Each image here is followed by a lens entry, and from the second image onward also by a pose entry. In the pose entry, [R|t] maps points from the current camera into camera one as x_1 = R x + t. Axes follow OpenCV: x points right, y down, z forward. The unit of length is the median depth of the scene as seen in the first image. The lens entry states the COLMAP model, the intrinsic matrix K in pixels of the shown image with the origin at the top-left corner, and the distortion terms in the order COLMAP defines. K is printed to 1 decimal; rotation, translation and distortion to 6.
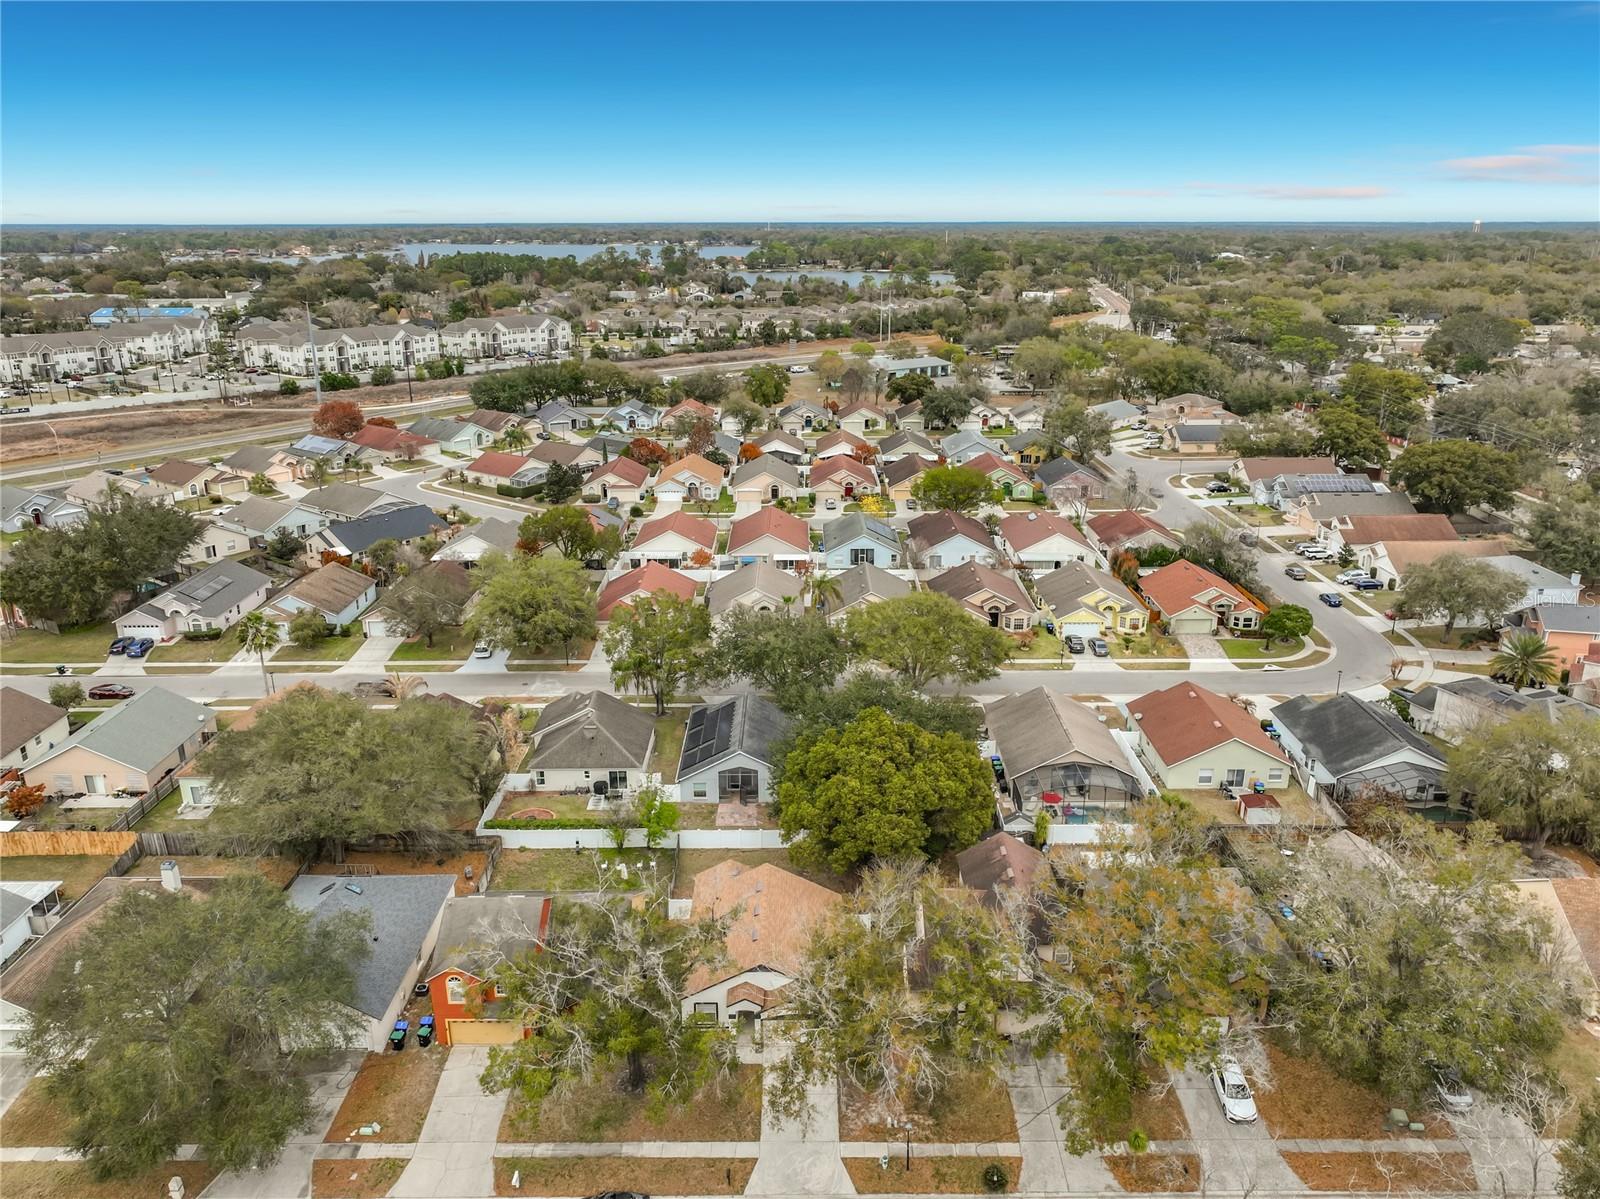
lens RADIAL K [[1196.0, 0, 800.0], [0, 1196.0, 599.5], [0, 0, 1]] dist [0.001590, 0.001502]
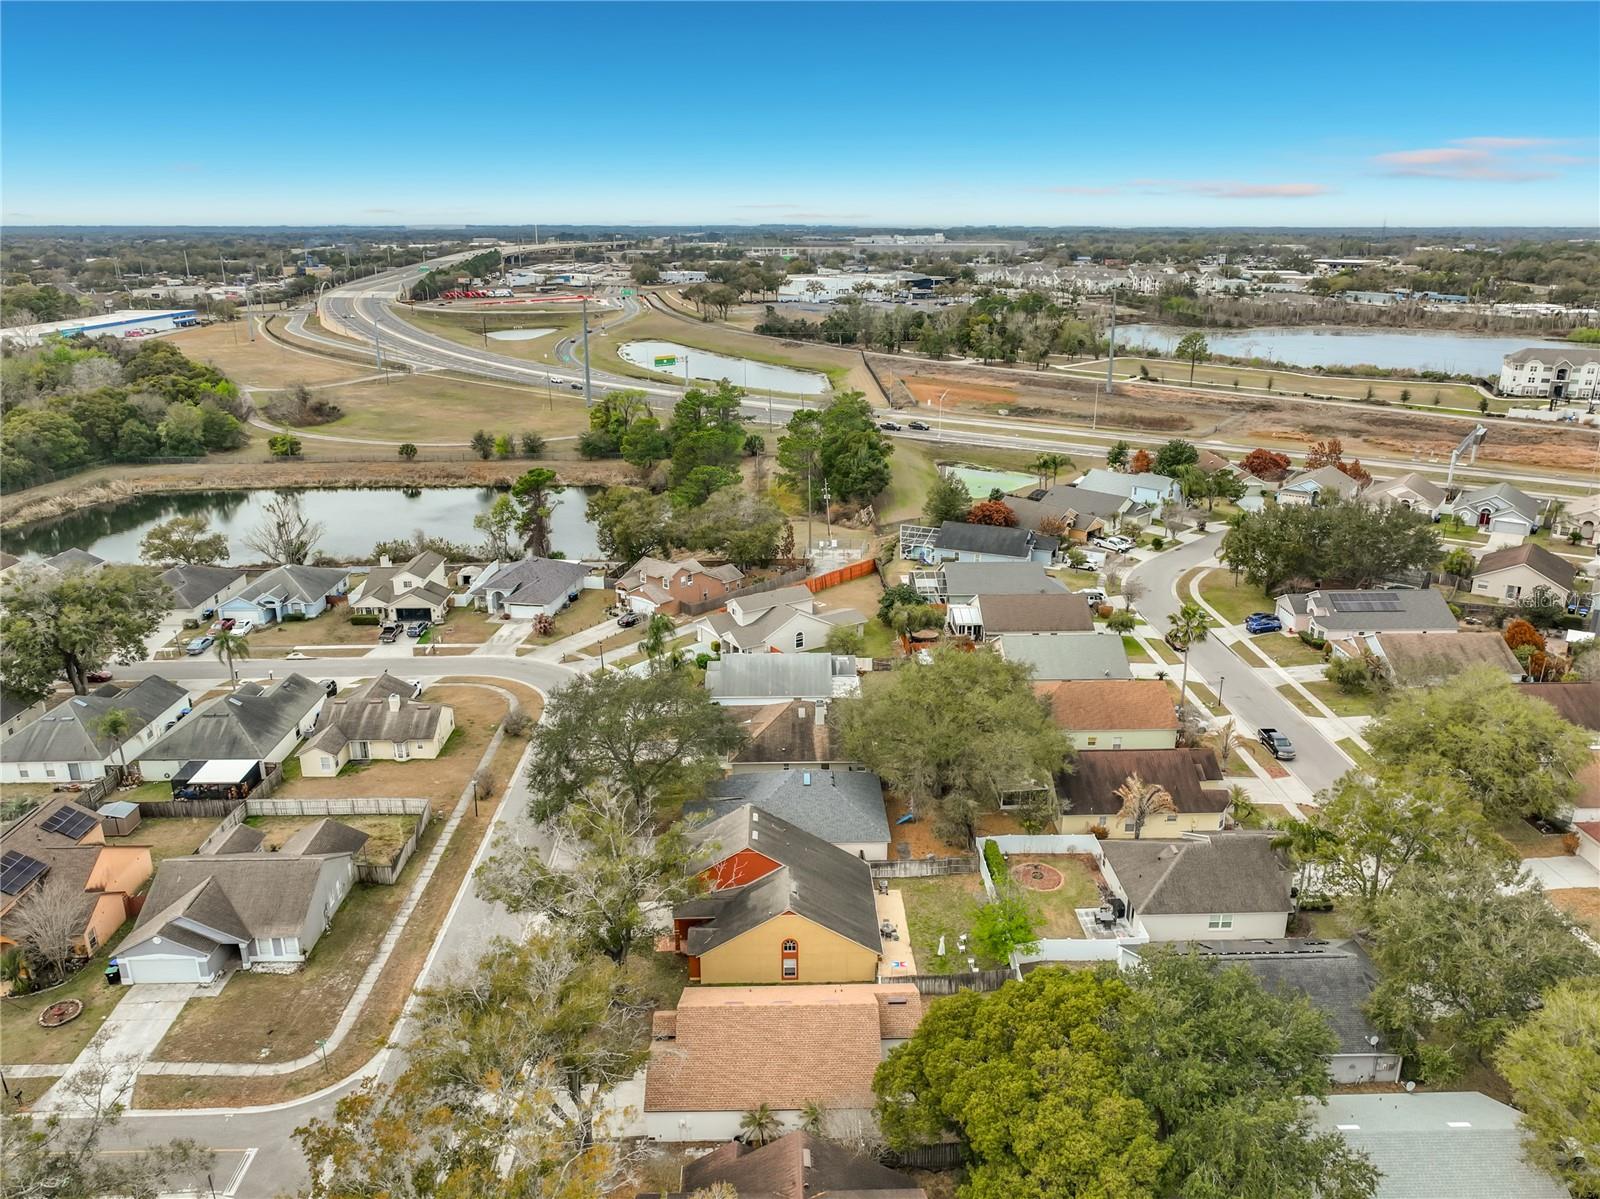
lens RADIAL K [[1196.0, 0, 800.0], [0, 1196.0, 599.5], [0, 0, 1]] dist [0.001590, 0.001502]
pose [[0.017944, 0.305044, -0.952169, 0.418074], [-0.297190, 0.910908, 0.286225, -0.158795], [0.954650, 0.277840, 0.107001, 0.513168]]
